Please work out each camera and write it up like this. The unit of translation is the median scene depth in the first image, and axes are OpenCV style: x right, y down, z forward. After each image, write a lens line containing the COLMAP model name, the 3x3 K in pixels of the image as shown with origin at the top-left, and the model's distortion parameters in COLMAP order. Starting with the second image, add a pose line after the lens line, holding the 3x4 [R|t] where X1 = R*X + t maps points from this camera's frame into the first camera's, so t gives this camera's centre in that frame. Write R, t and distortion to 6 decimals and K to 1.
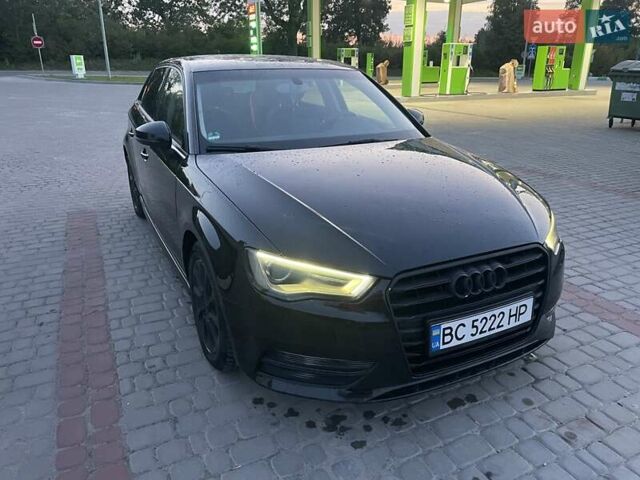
lens RADIAL K [[479.3, 0, 324.5], [0, 479.3, 243.6], [0, 0, 1]] dist [0.061247, -0.070858]
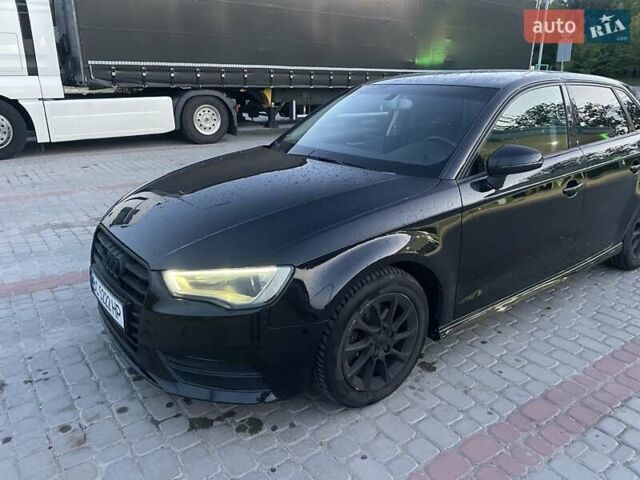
lens RADIAL K [[479.3, 0, 327.6], [0, 479.3, 249.4], [0, 0, 1]] dist [0.061247, -0.070858]
pose [[0.183150, 0.328792, -0.926473, 1.415140], [-0.351409, 0.902044, 0.250655, -0.400231], [0.918133, 0.279663, 0.280750, 1.092739]]
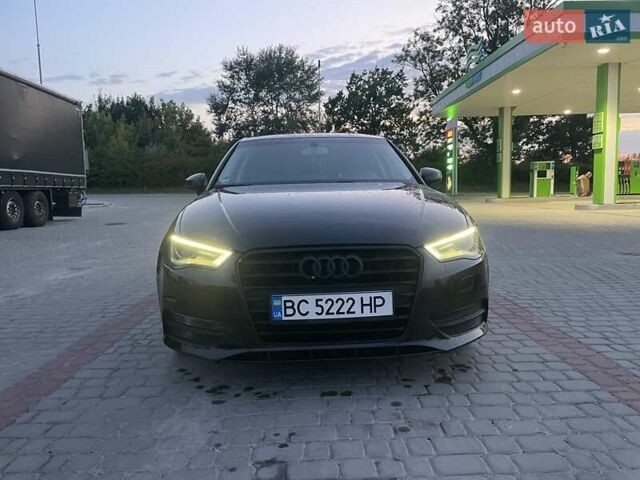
lens RADIAL K [[479.3, 0, 321.5], [0, 479.3, 240.4], [0, 0, 1]] dist [0.061247, -0.070858]
pose [[0.913431, 0.020833, -0.406460, 0.726421], [-0.118700, 0.968908, -0.217089, 0.252474], [0.389300, 0.246543, 0.887503, -0.021814]]
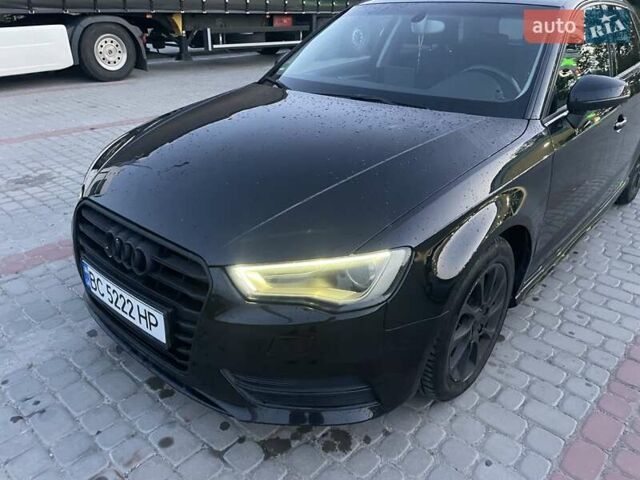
lens RADIAL K [[479.3, 0, 316.4], [0, 479.3, 247.5], [0, 0, 1]] dist [0.061247, -0.070858]
pose [[0.362926, 0.417742, -0.832932, 1.098068], [-0.333731, 0.892855, 0.302381, -0.284925], [0.870005, 0.168233, 0.463454, 0.859190]]
